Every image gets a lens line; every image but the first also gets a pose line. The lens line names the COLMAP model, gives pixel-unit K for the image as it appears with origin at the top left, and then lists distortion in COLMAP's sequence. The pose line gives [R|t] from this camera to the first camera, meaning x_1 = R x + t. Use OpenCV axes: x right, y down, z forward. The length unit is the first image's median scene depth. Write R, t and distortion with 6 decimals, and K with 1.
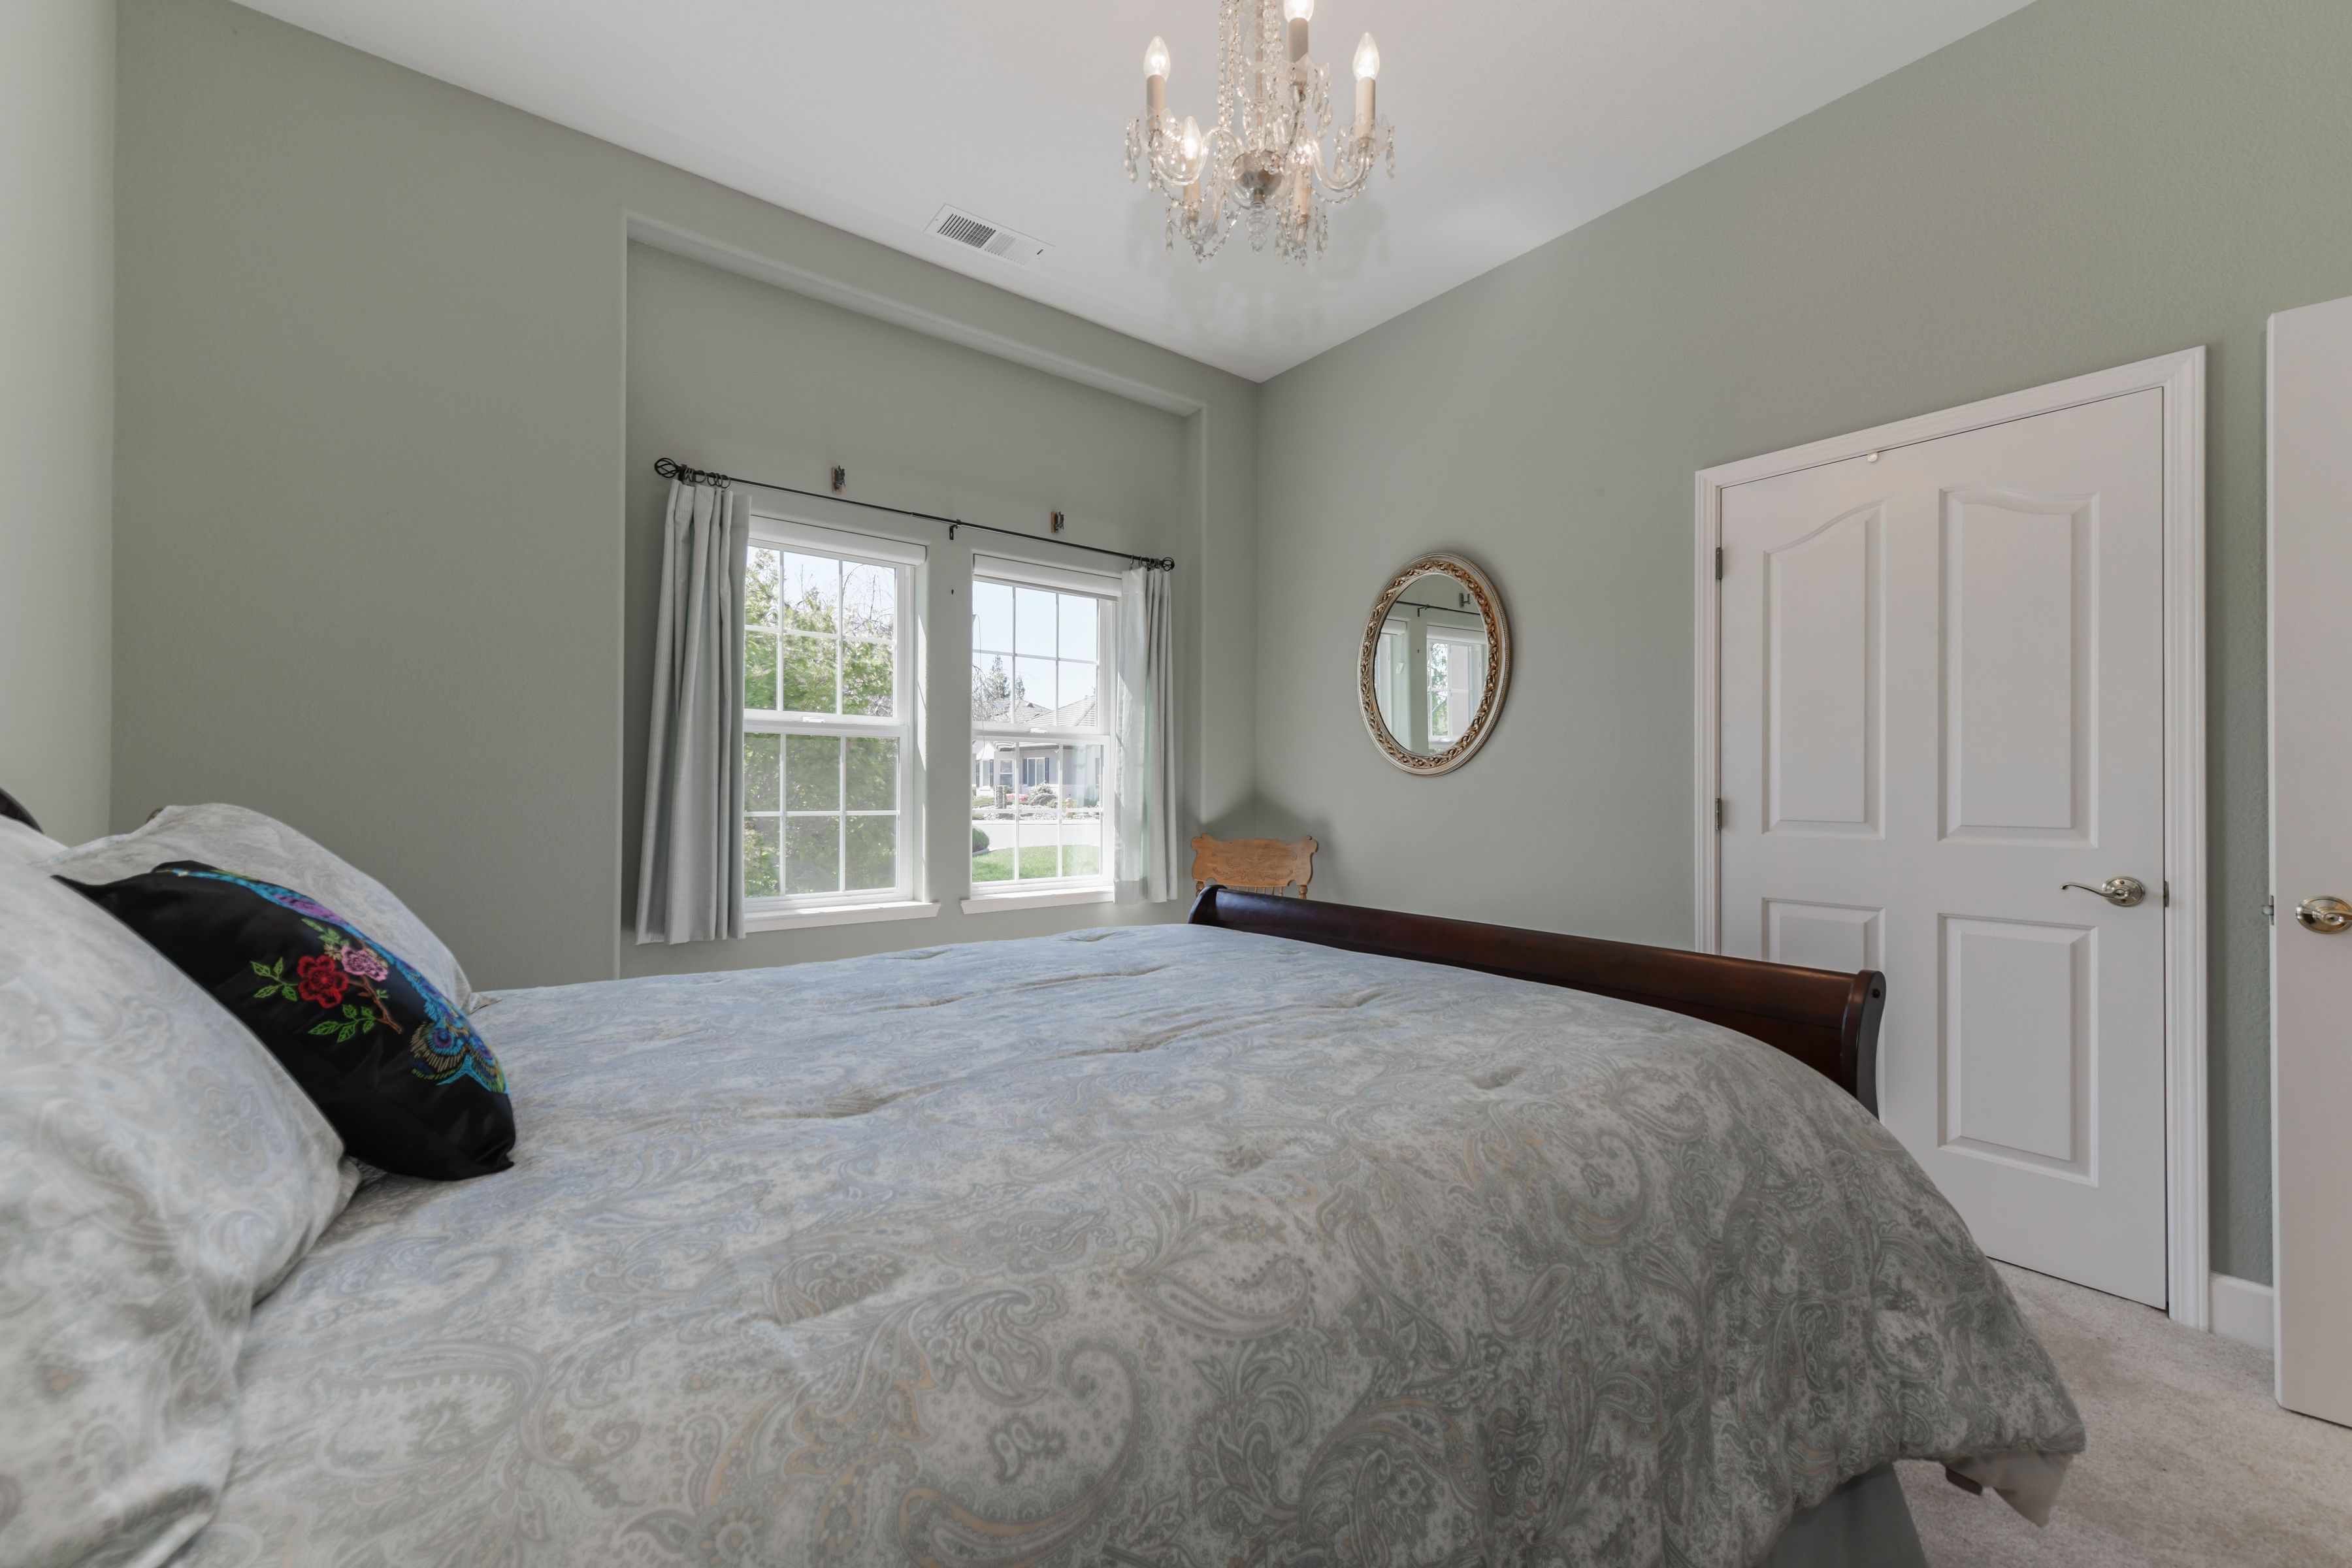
lens RADIAL K [[964.8, 0, 1180.5], [0, 964.8, 789.3], [0, 0, 1]] dist [0.011501, -0.000149]
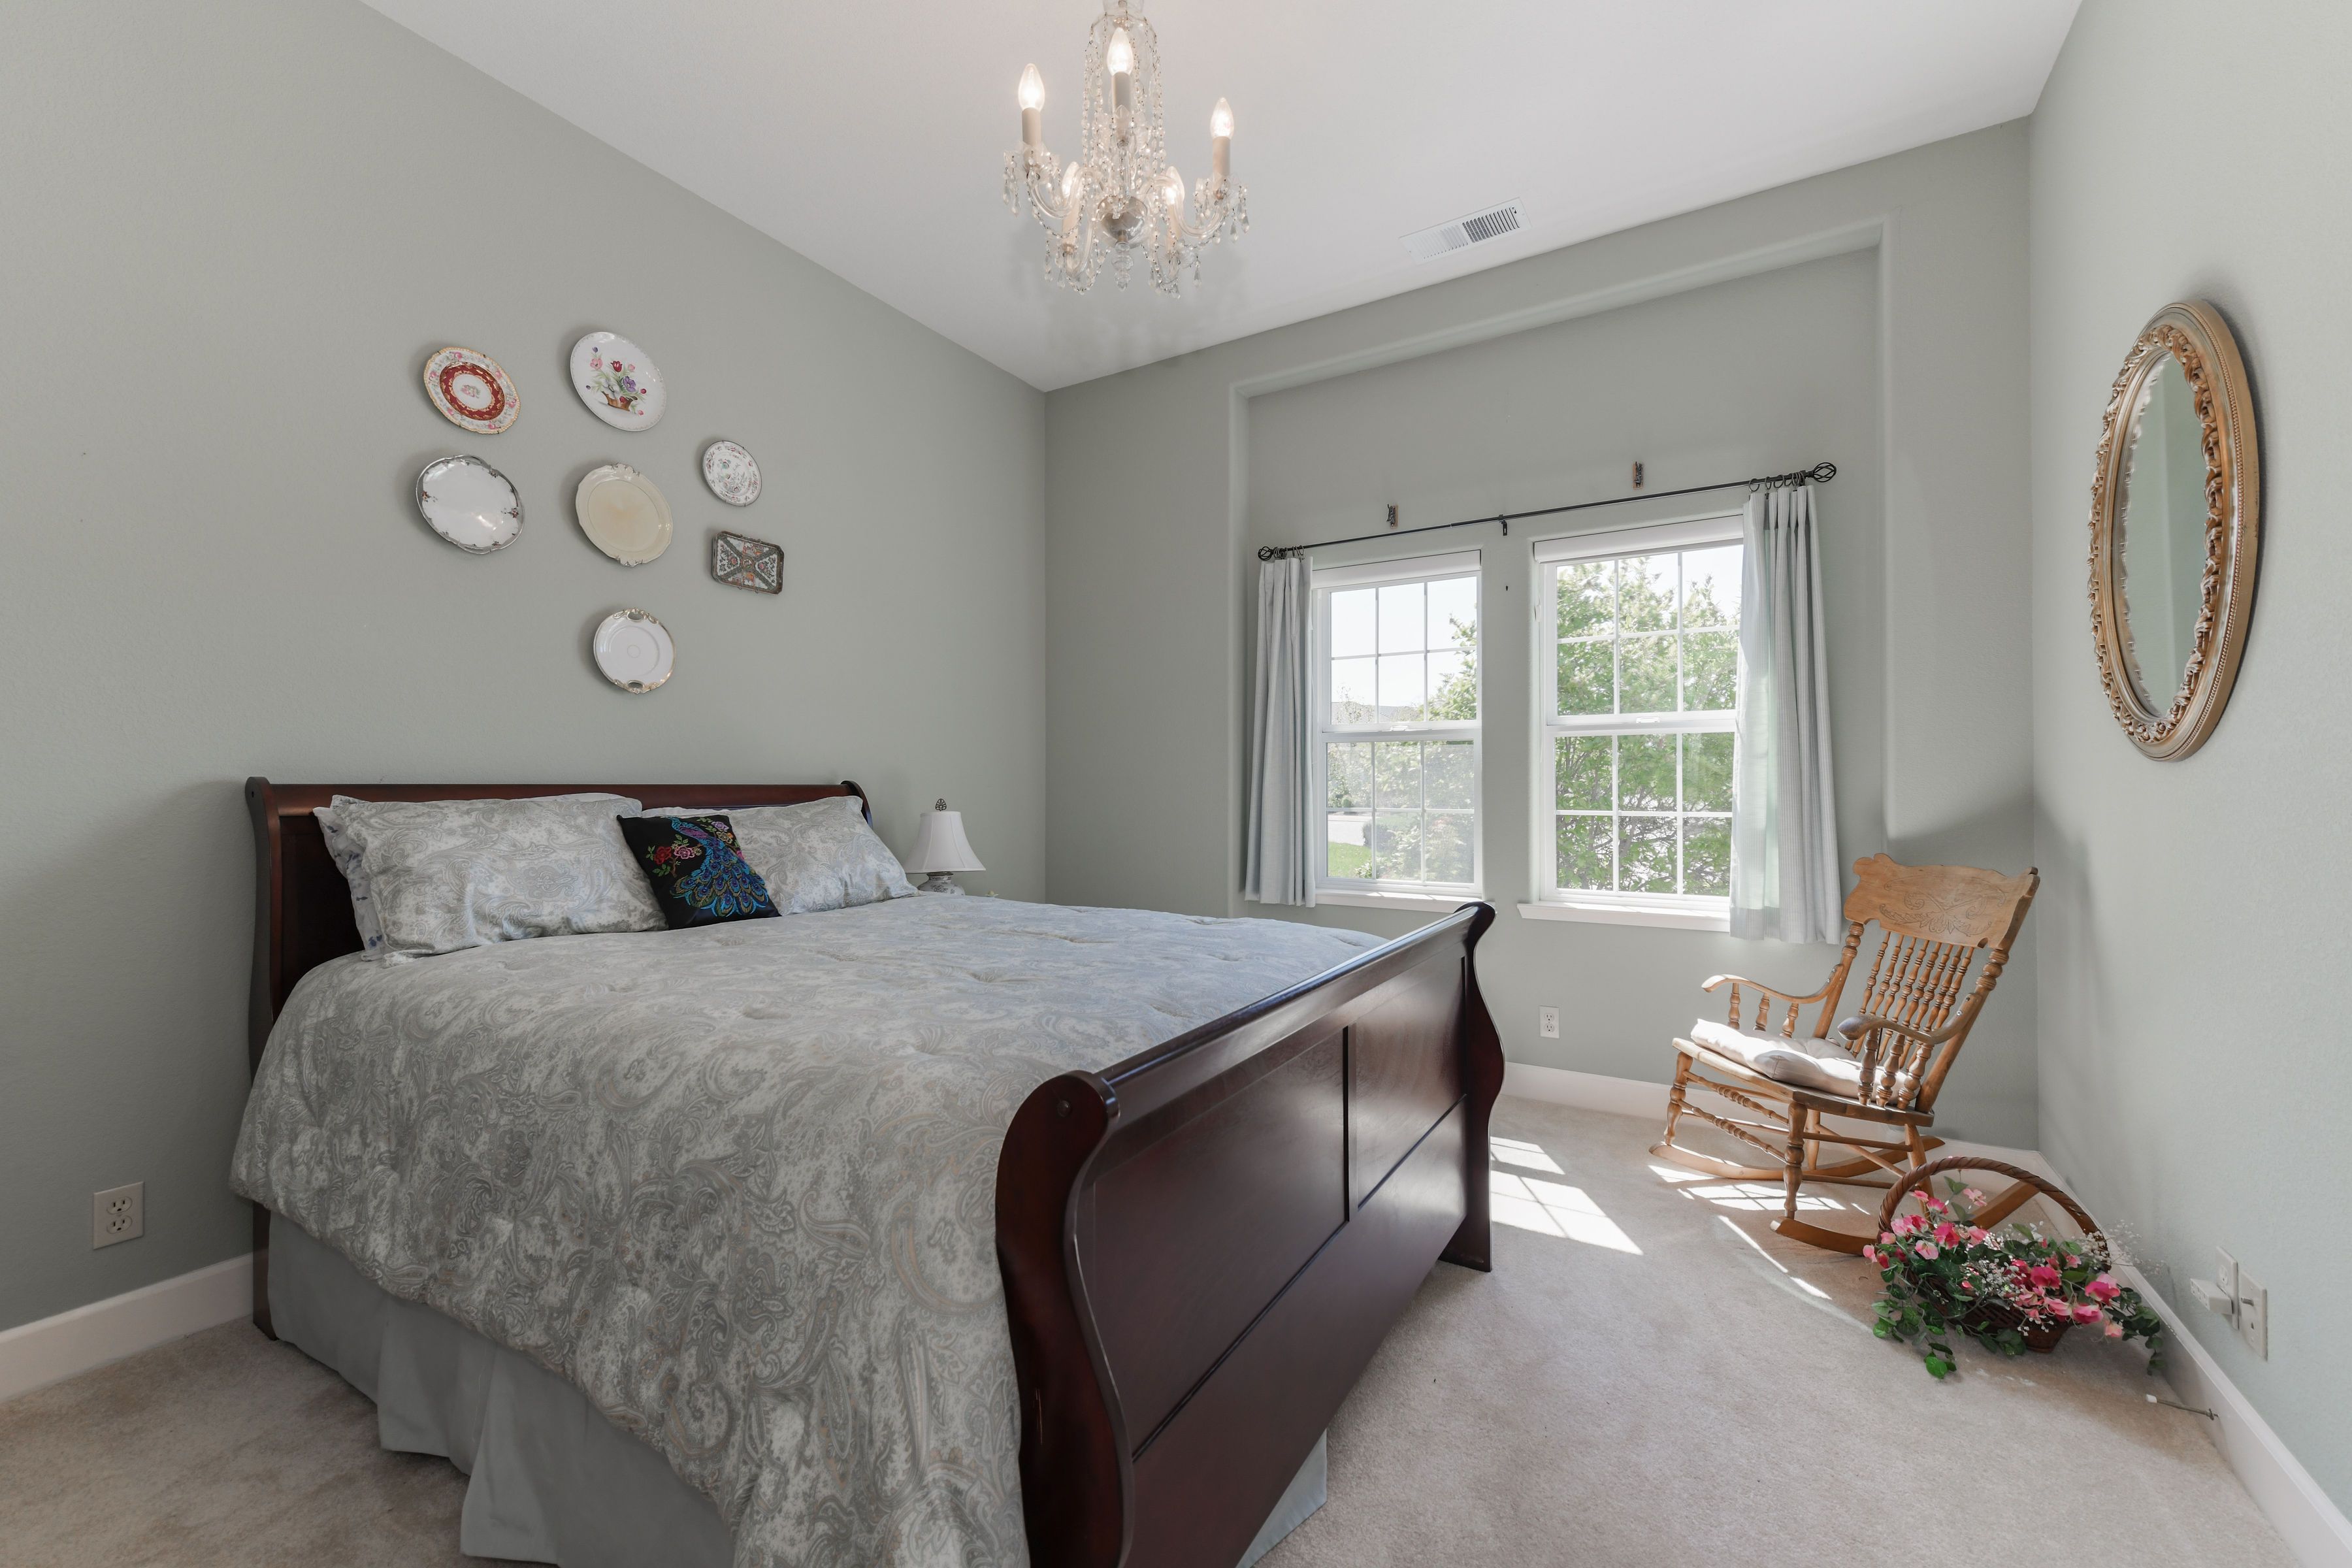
lens RADIAL K [[929.2, 0, 1168.7], [0, 929.2, 795.8], [0, 0, 1]] dist [0.005524, -0.001663]
pose [[0.336784, 0.005003, -0.941568, 0.668668], [0.000937, 0.999984, 0.005648, 0.001885], [0.941581, -0.002784, 0.336774, 0.439551]]
